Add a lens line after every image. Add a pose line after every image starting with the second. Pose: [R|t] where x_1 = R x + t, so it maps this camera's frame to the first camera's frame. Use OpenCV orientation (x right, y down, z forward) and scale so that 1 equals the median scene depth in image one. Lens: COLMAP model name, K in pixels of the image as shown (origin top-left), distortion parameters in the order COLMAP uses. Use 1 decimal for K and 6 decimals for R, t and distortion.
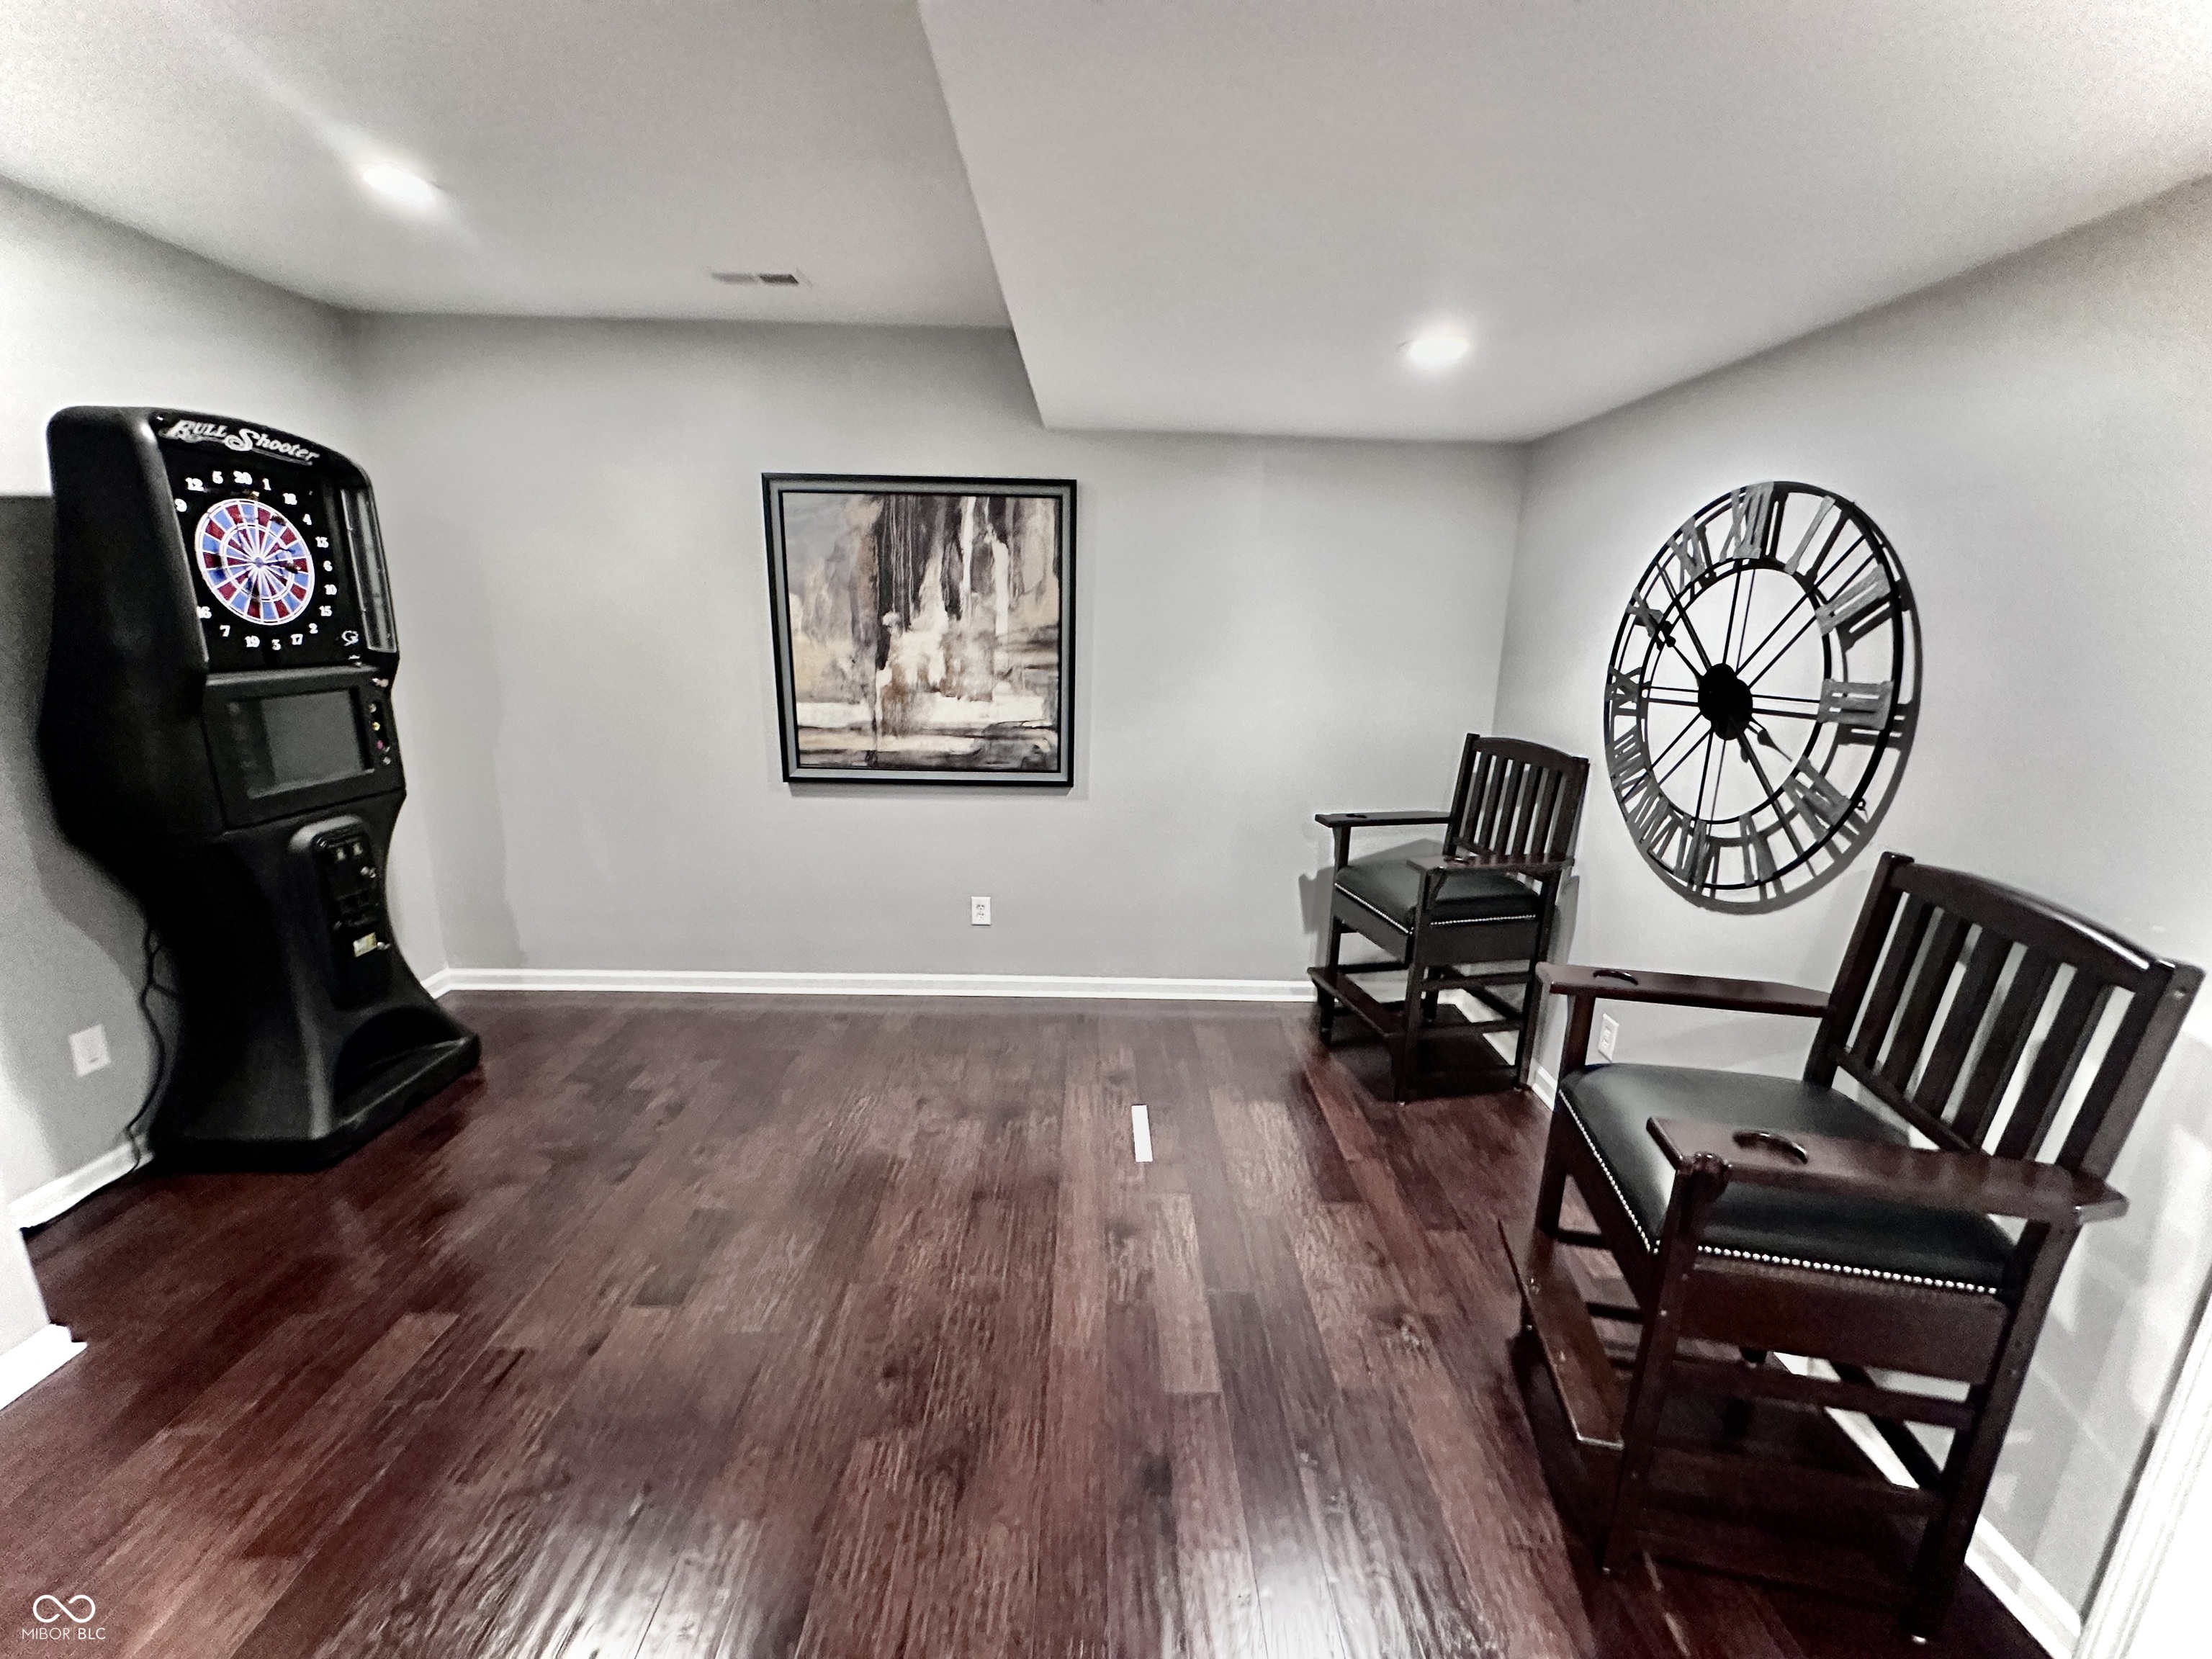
lens RADIAL K [[876.7, 0, 1104.7], [0, 876.7, 823.2], [0, 0, 1]] dist [-0.000686, 0.000089]
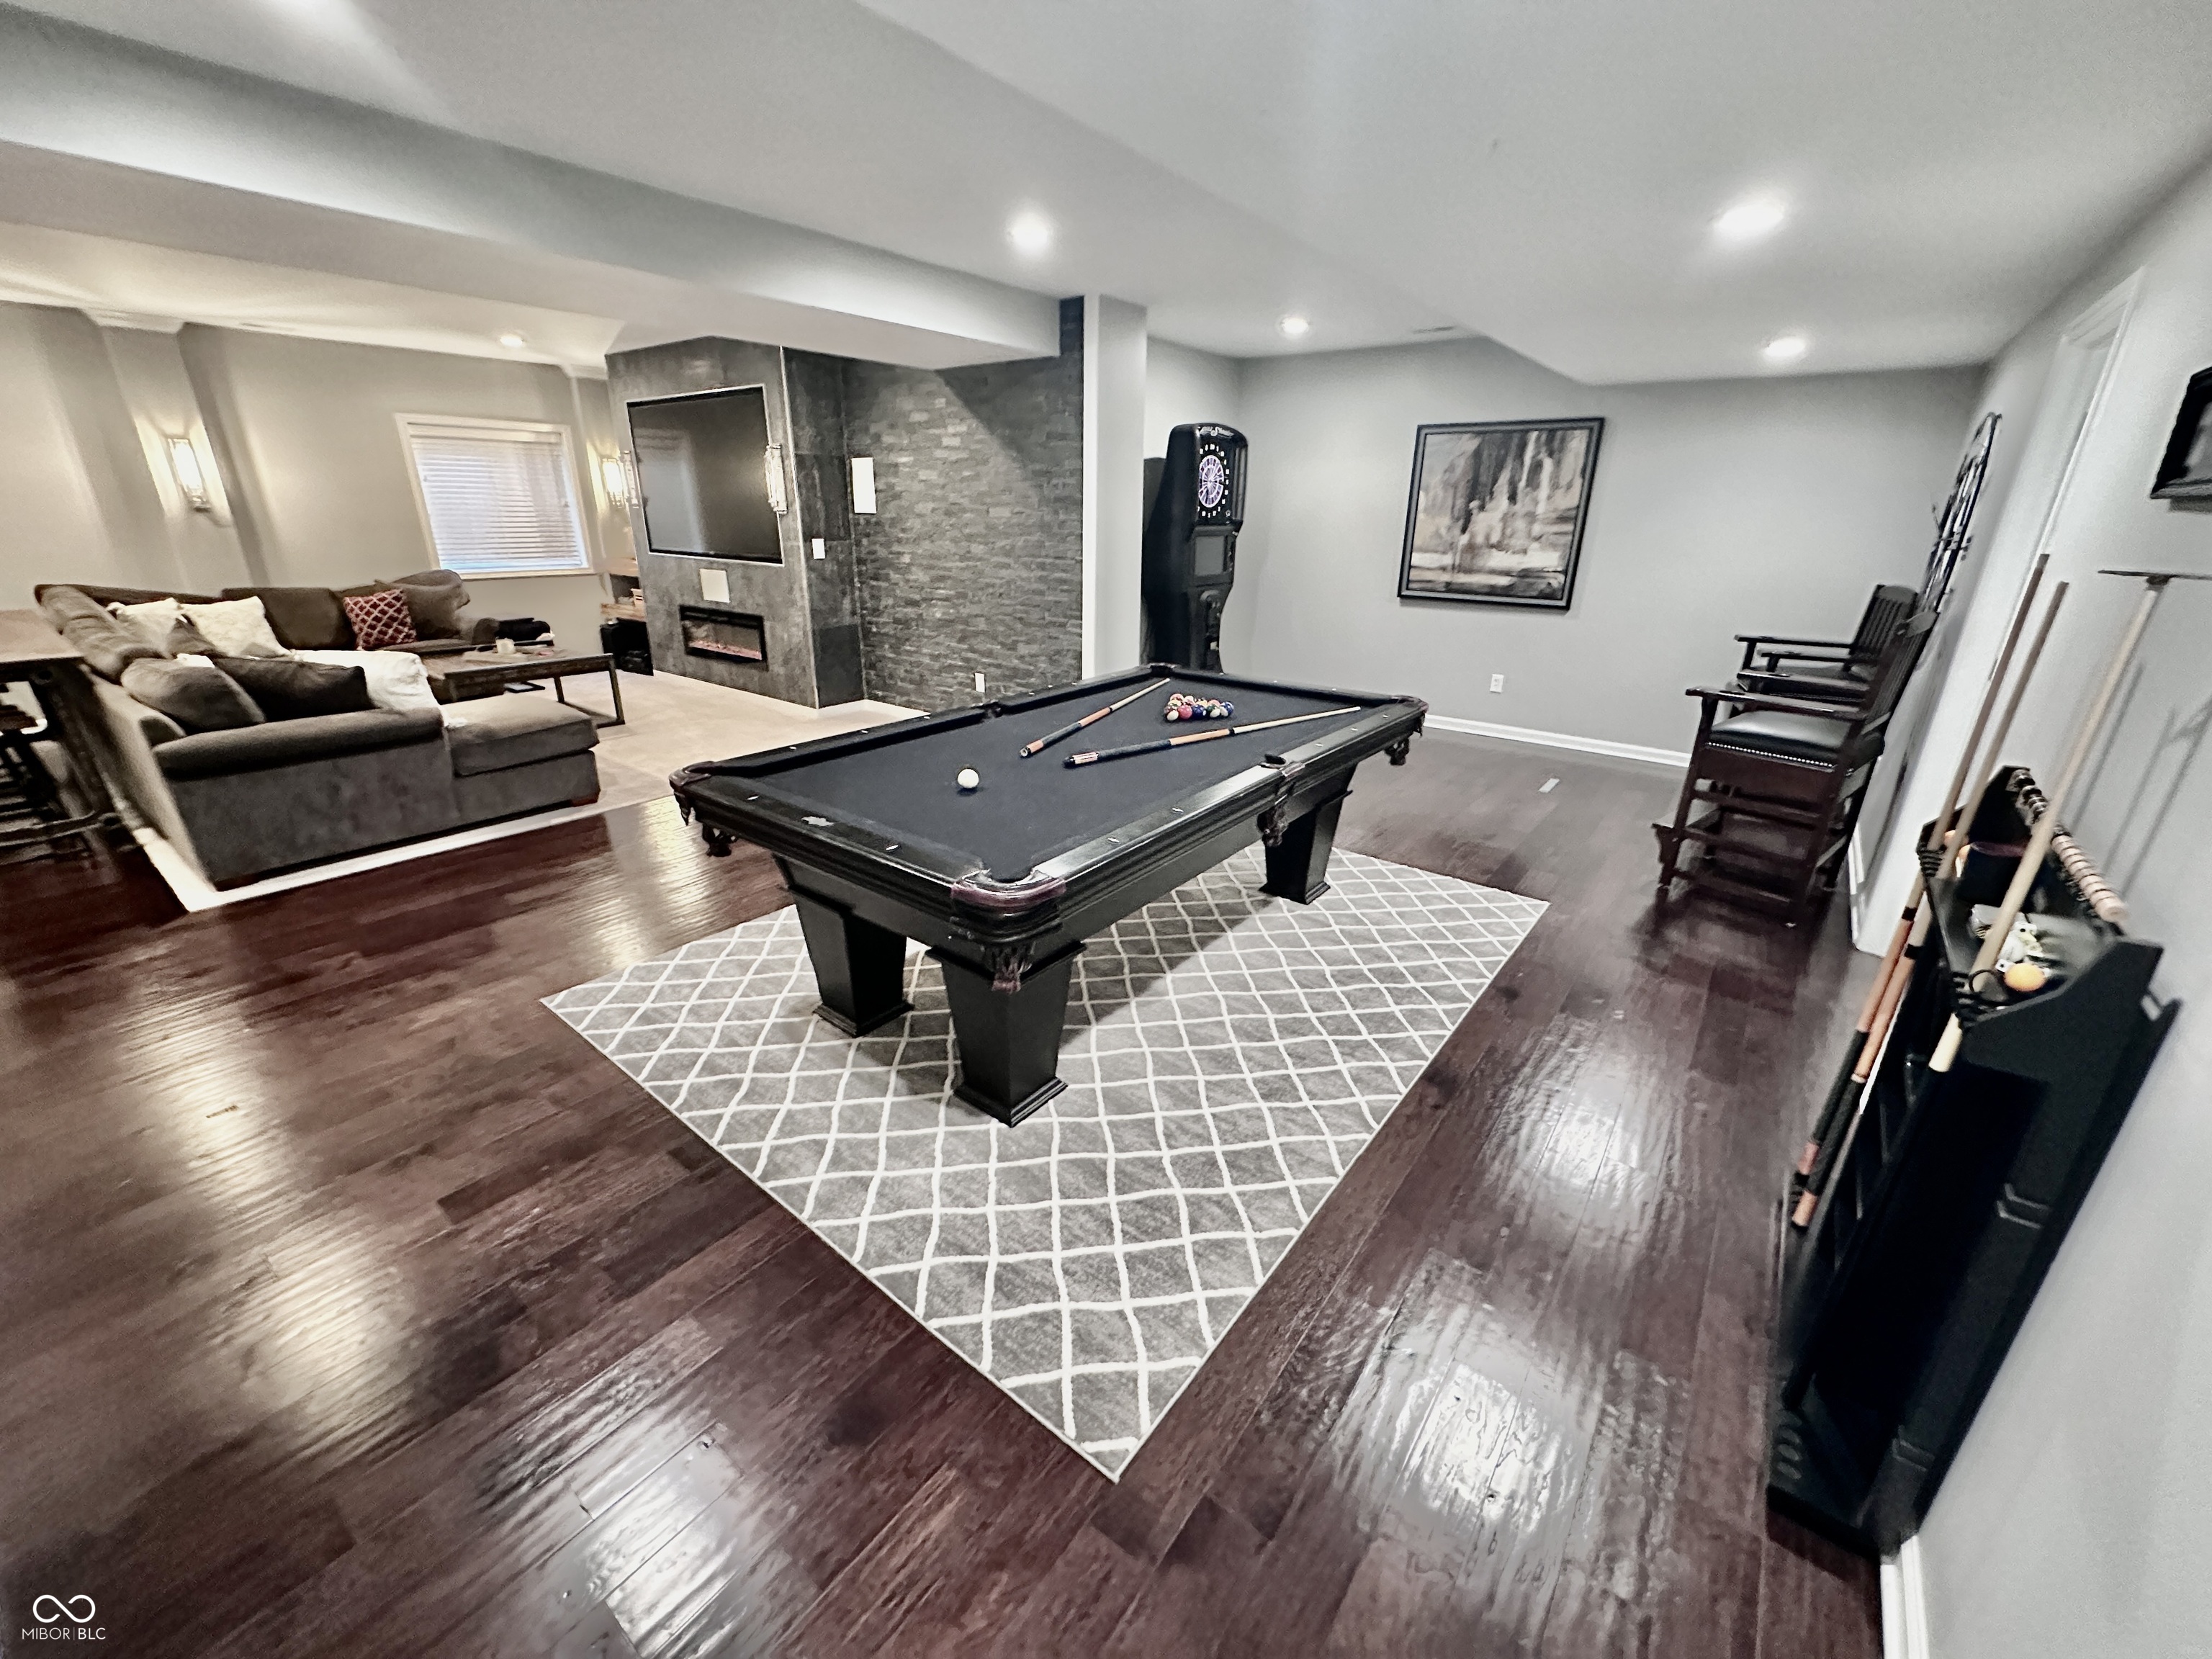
lens RADIAL K [[876.7, 0, 1104.7], [0, 876.7, 823.2], [0, 0, 1]] dist [-0.000686, 0.000089]
pose [[0.781373, 0.204350, -0.589659, 0.356322], [-0.145030, 0.978460, 0.146909, 0.250599], [0.606979, -0.029272, 0.794179, -0.900115]]
